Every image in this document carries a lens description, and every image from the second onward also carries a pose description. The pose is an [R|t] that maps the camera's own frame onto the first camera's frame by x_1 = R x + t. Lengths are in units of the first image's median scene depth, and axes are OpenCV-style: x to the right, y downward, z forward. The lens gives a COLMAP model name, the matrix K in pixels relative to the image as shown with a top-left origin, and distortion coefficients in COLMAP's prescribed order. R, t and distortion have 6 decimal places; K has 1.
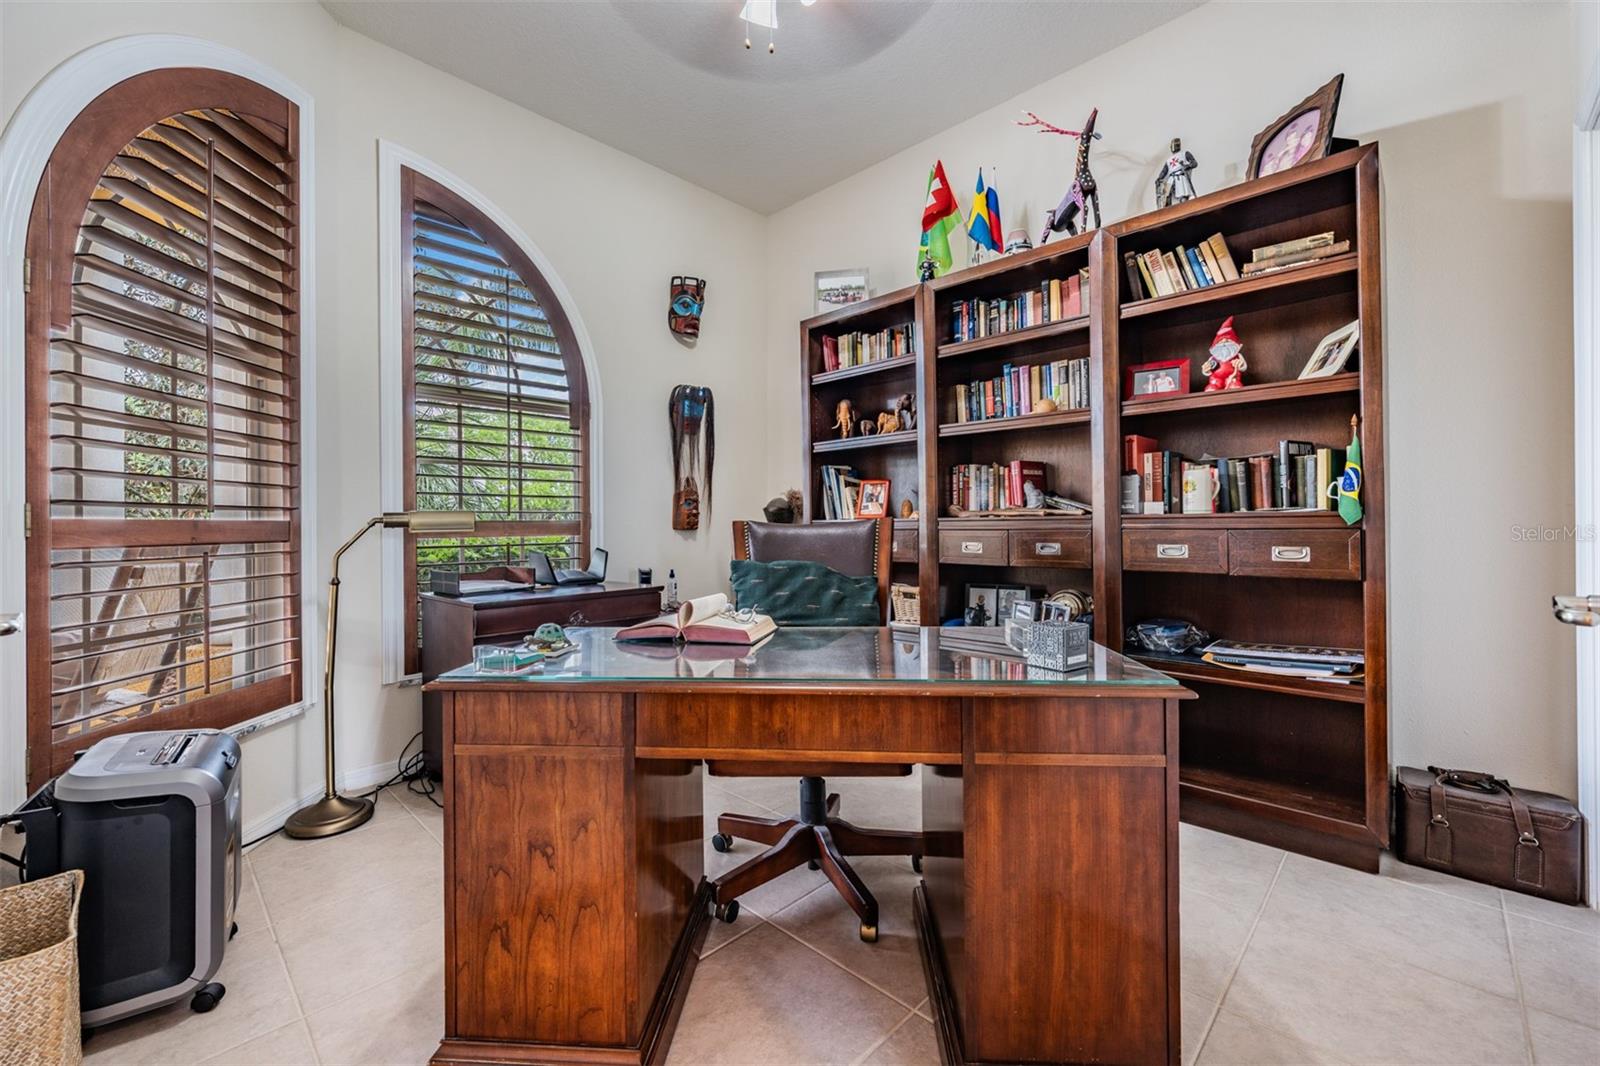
lens RADIAL K [[624.6, 0, 798.7], [0, 624.6, 529.2], [0, 0, 1]] dist [-0.000189, 0.000085]
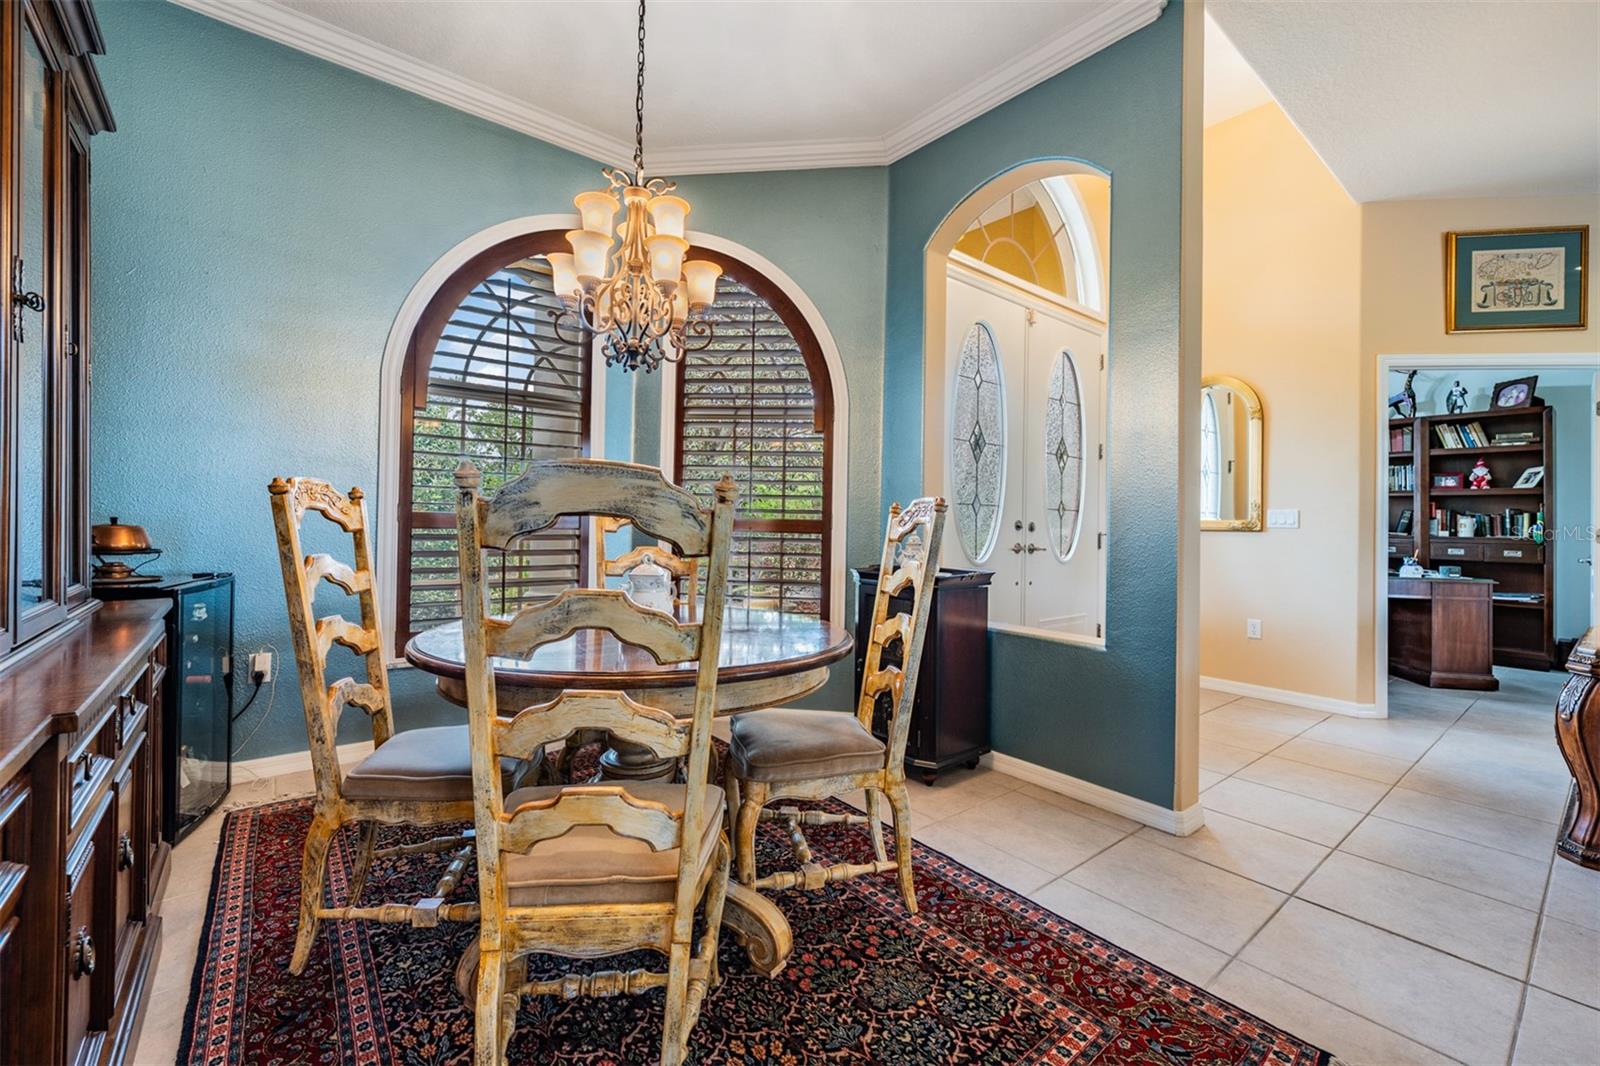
lens RADIAL K [[648.8, 0, 797.2], [0, 648.8, 518.5], [0, 0, 1]] dist [0.011332, 0.000059]
pose [[0.992833, 0.021551, -0.117548, -1.643474], [-0.022866, 0.999690, -0.009849, -0.011023], [0.117299, 0.012466, 0.993018, -1.840864]]
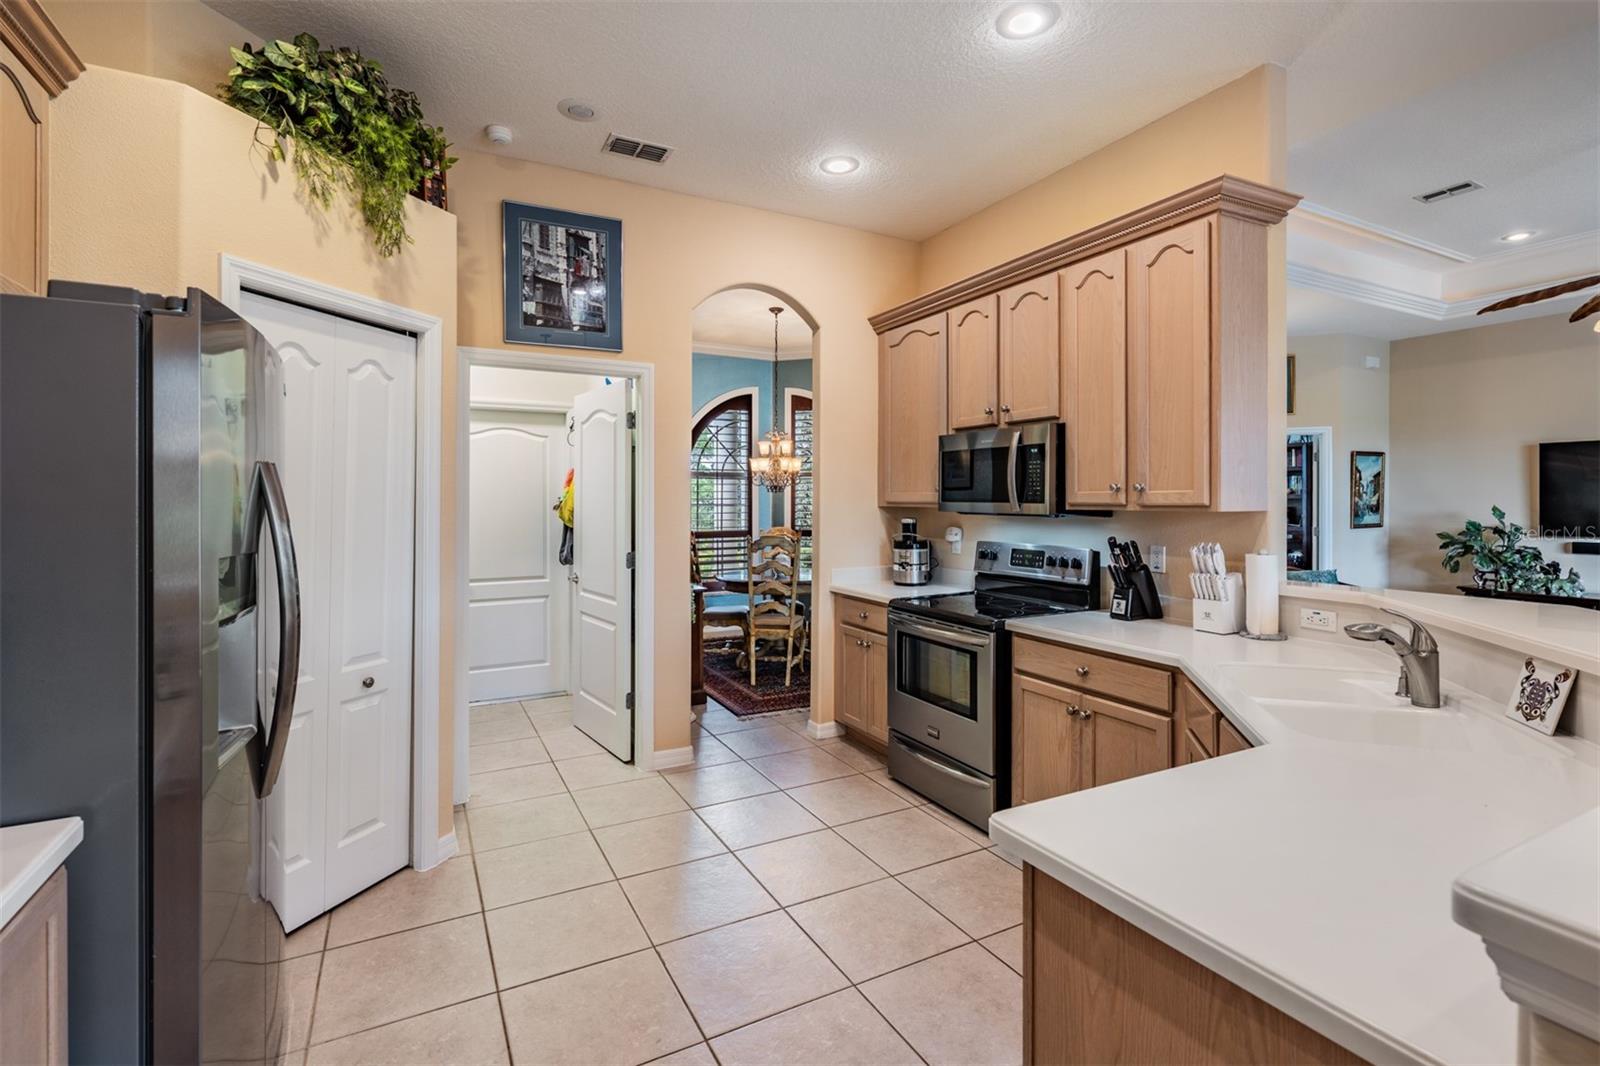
lens RADIAL K [[736.7, 0, 795.4], [0, 736.7, 501.7], [0, 0, 1]] dist [-0.000125, 0.000207]
pose [[0.953086, -0.001429, -0.302695, -0.986267], [0.000382, 0.999994, -0.003519, -0.150548], [0.302698, 0.003239, 0.953081, -3.816986]]
